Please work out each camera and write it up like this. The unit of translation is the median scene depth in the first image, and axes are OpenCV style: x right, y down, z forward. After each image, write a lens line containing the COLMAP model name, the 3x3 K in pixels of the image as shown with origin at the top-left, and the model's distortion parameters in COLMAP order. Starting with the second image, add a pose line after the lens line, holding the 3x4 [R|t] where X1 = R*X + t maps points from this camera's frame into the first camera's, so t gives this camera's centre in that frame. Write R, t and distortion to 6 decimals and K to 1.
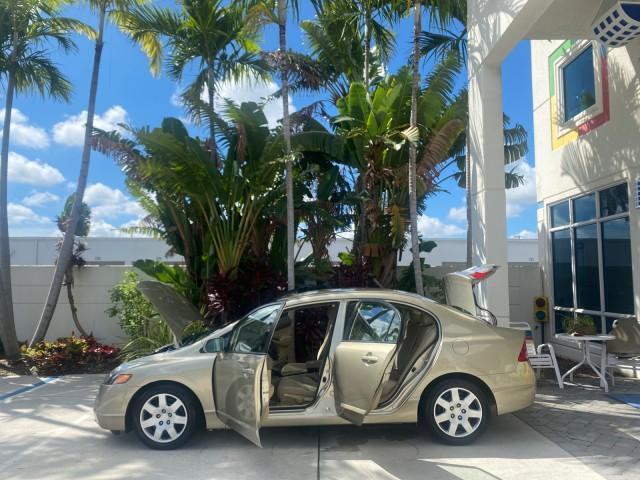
lens RADIAL K [[495.3, 0, 320.4], [0, 495.3, 239.9], [0, 0, 1]] dist [0.029833, -0.032792]
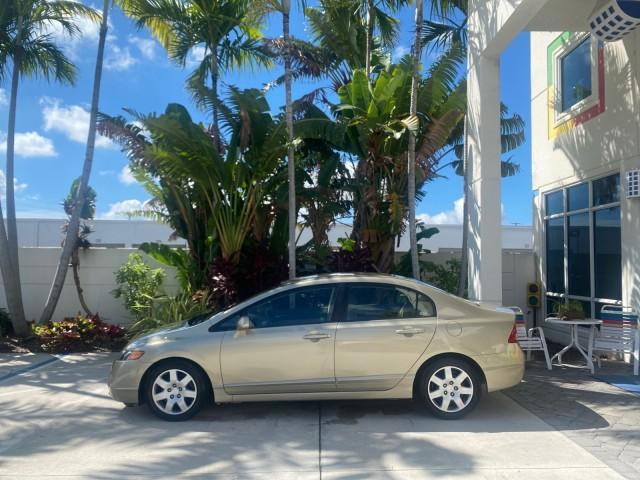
lens RADIAL K [[495.3, 0, 319.8], [0, 495.3, 242.2], [0, 0, 1]] dist [0.029833, -0.032792]
pose [[0.999933, 0.010604, 0.004599, -0.006286], [-0.010763, 0.999284, 0.036277, -0.002391], [-0.004211, -0.036325, 0.999331, -0.027685]]
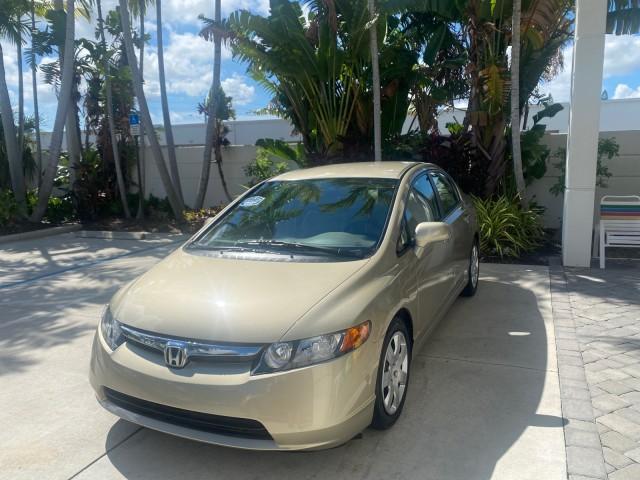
lens RADIAL K [[495.3, 0, 319.0], [0, 495.3, 236.7], [0, 0, 1]] dist [0.029833, -0.032792]
pose [[0.911594, 0.043177, -0.408817, 0.226283], [0.054802, 0.972829, 0.224944, 0.010103], [0.407422, -0.227461, 0.884460, 0.009358]]
